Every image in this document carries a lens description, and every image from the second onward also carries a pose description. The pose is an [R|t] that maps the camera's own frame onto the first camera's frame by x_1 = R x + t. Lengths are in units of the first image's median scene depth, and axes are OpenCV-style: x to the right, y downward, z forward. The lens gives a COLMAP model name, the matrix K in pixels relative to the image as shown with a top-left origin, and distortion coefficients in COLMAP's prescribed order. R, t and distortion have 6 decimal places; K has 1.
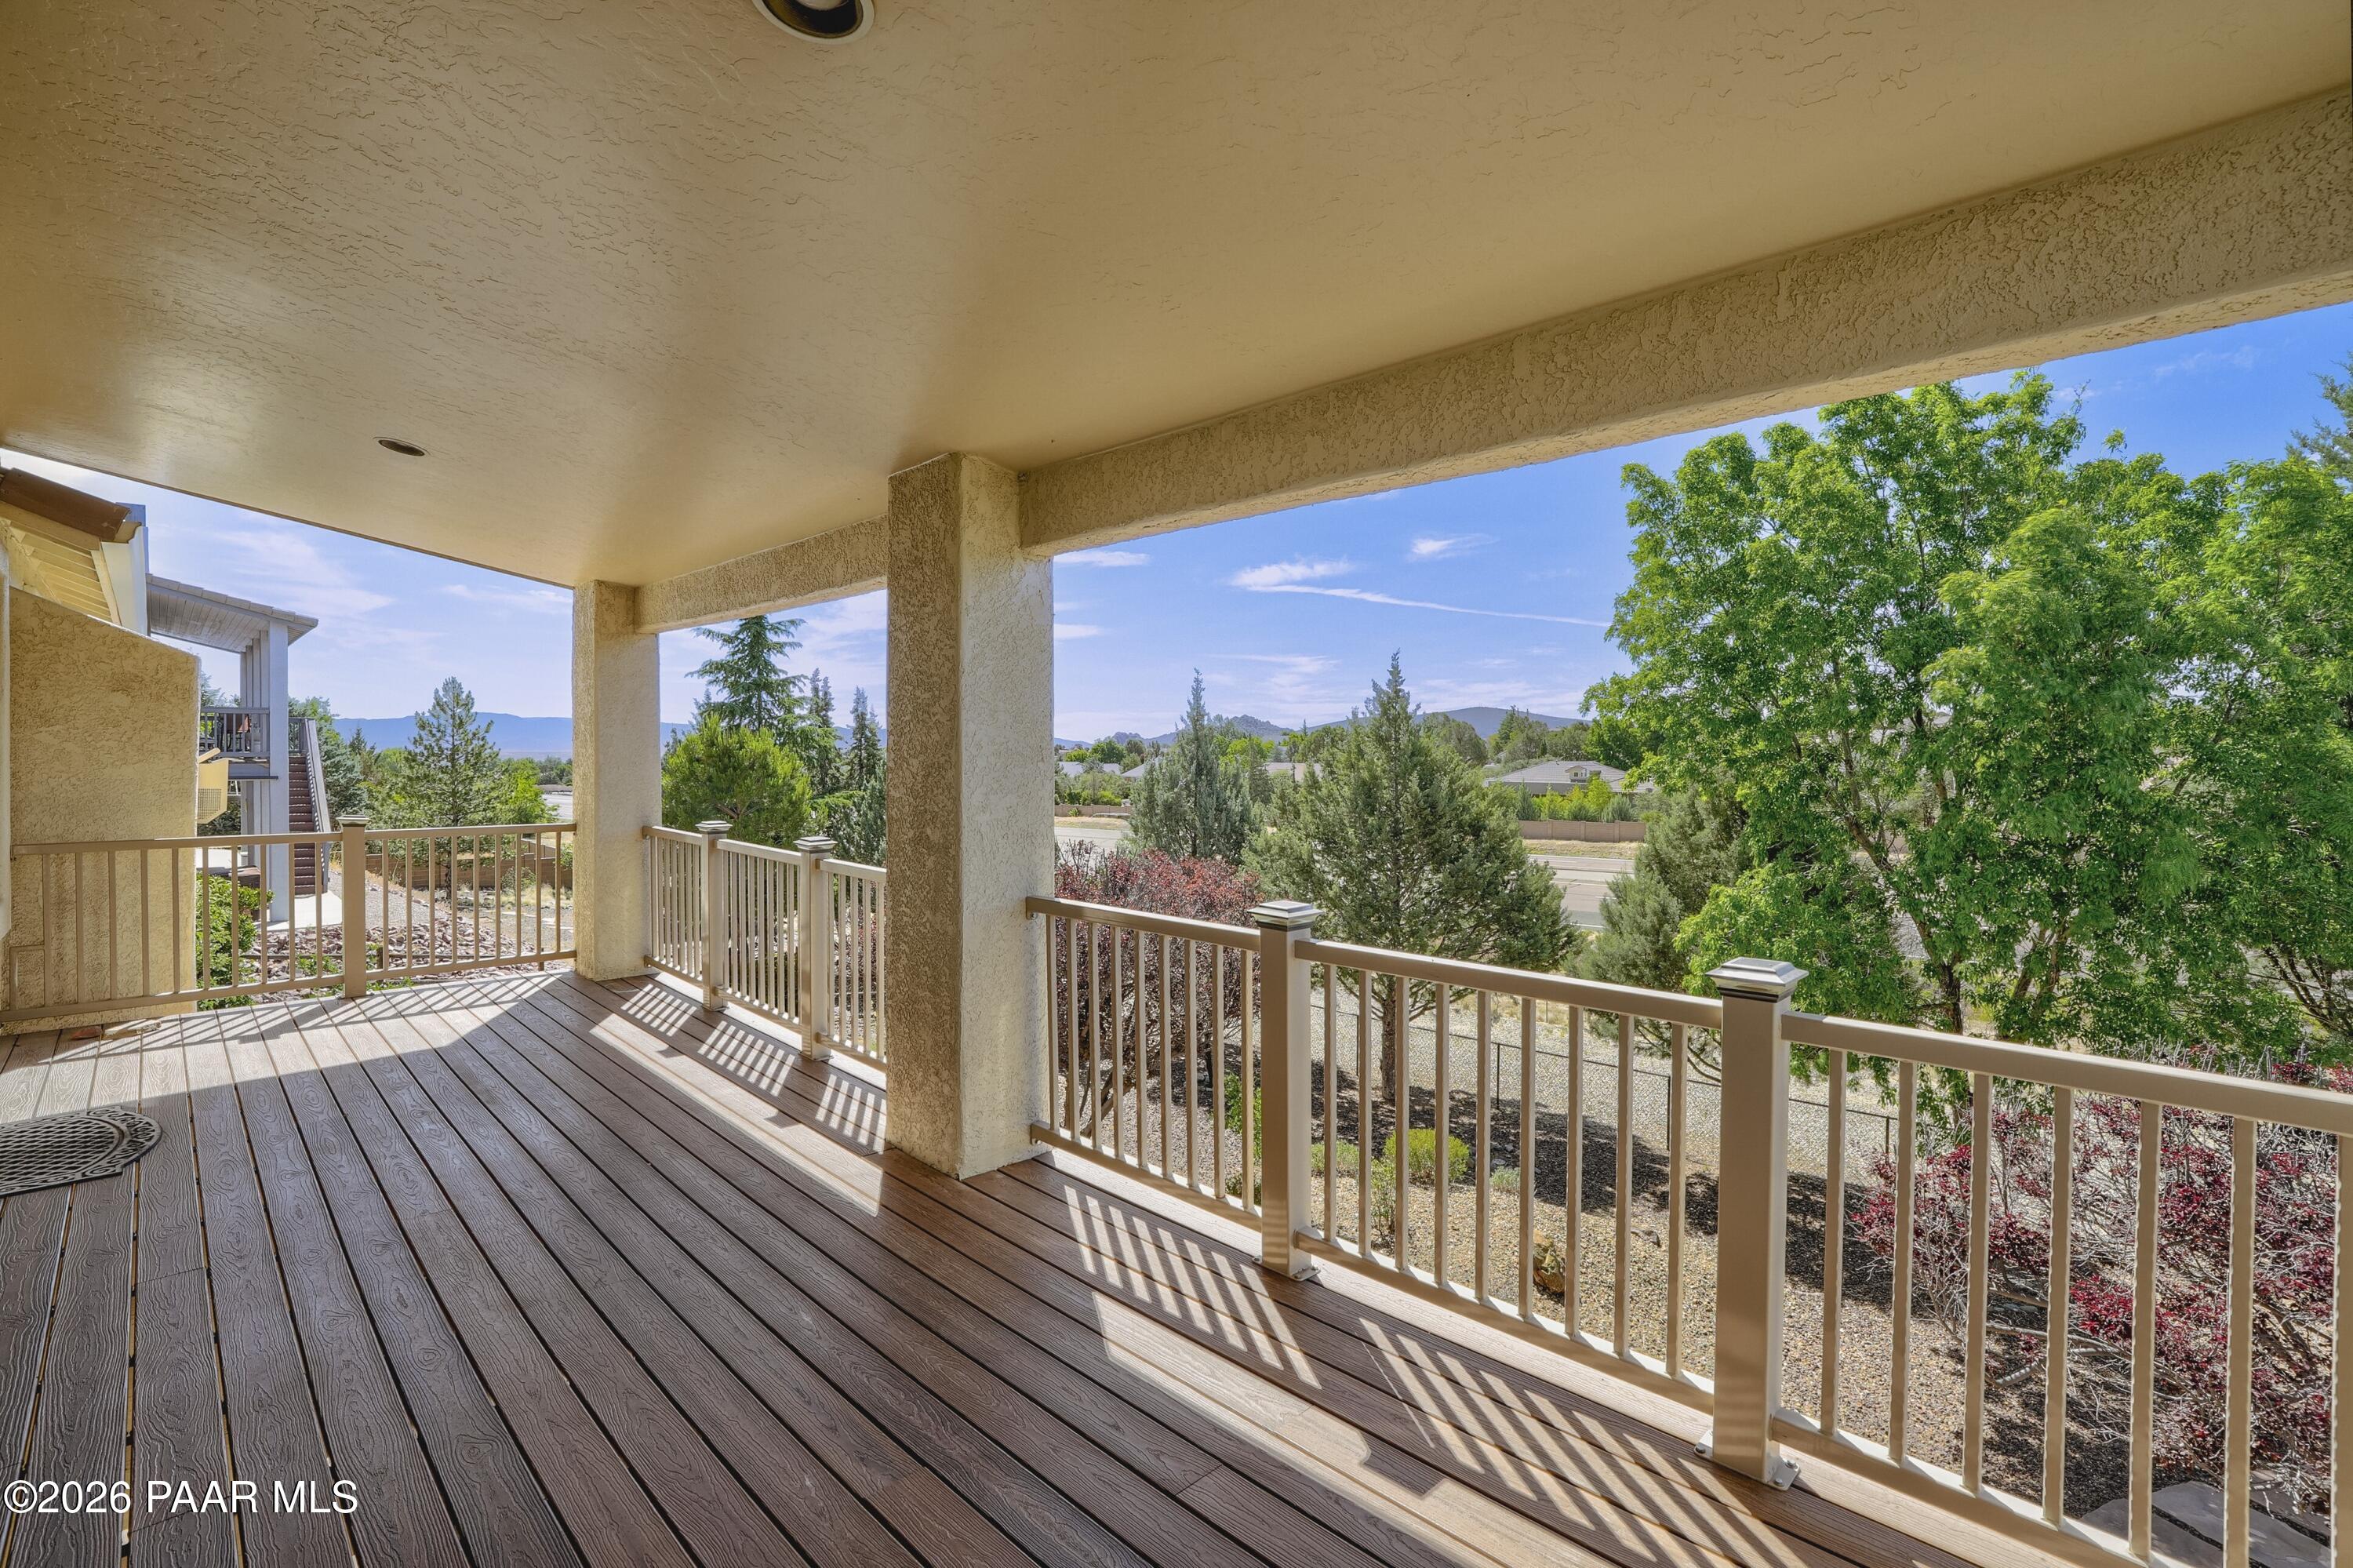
lens RADIAL K [[1095.5, 0, 1188.7], [0, 1095.5, 763.9], [0, 0, 1]] dist [-0.093358, 0.037258]
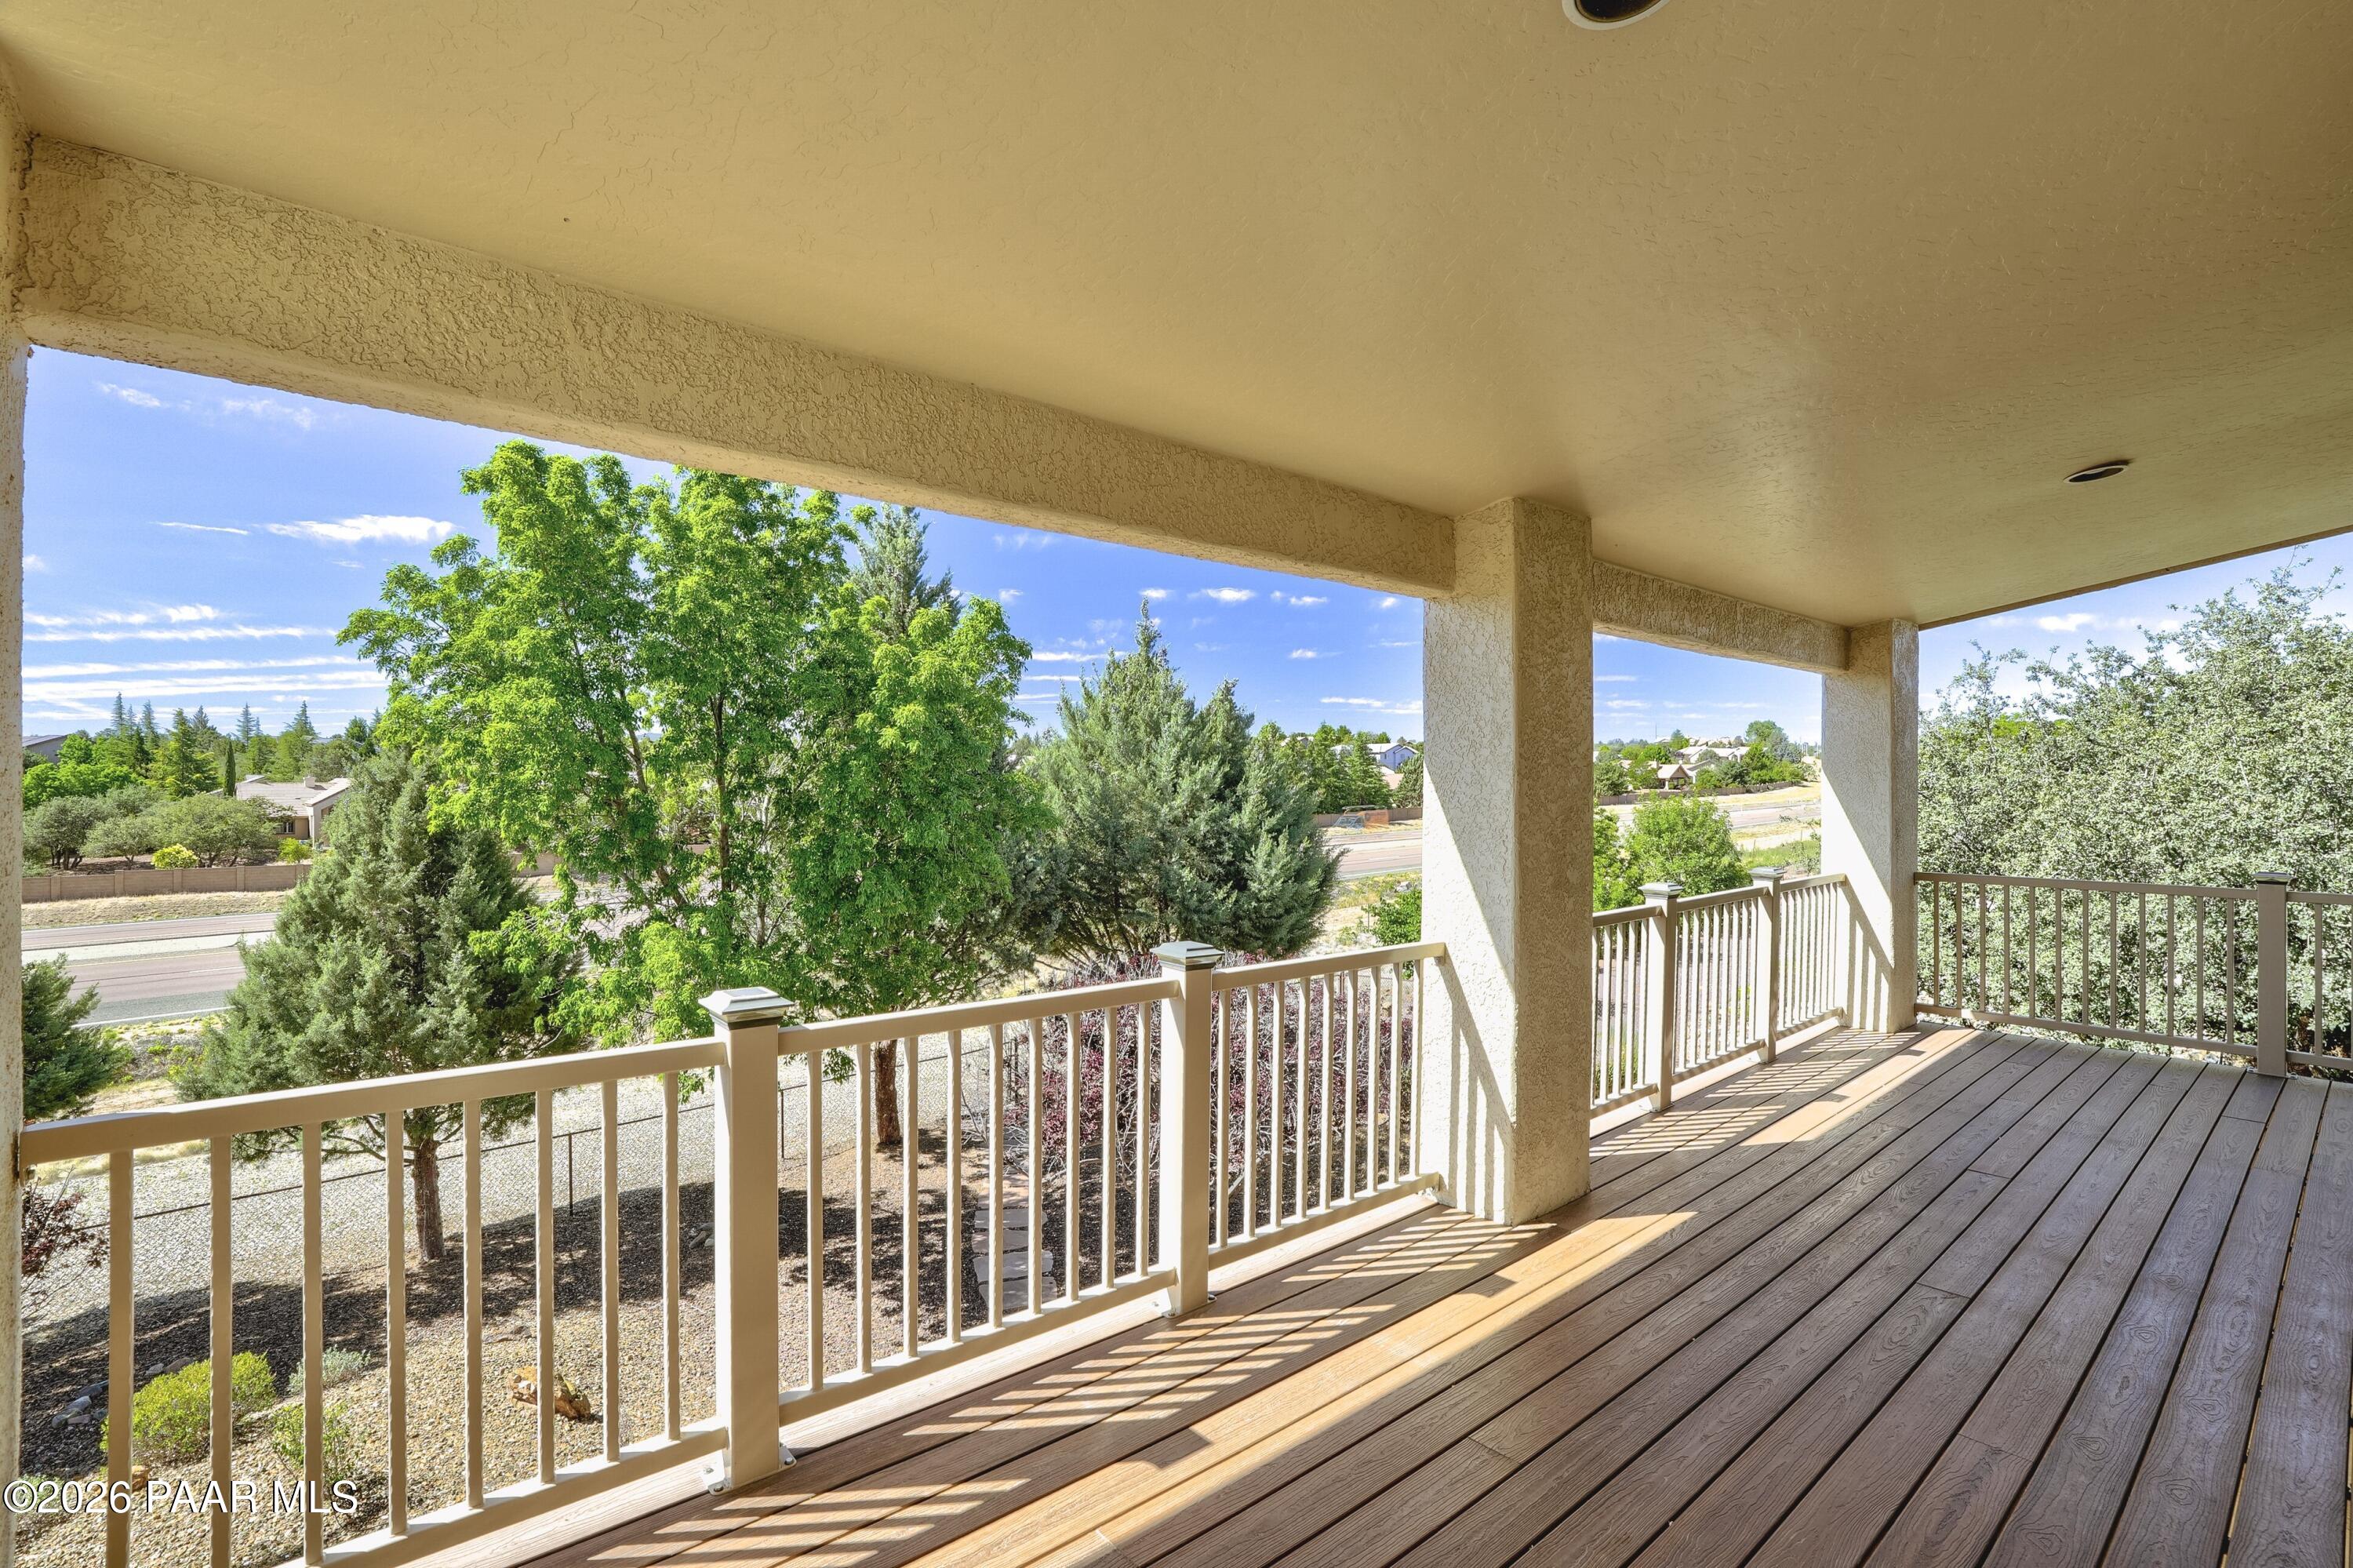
lens RADIAL K [[1095.5, 0, 1188.7], [0, 1095.5, 763.9], [0, 0, 1]] dist [-0.093358, 0.037258]
pose [[0.067429, 0.020898, 0.997505, -0.515209], [0.002841, 0.999773, -0.021137, -0.008493], [-0.997720, 0.004259, 0.067354, 0.521123]]
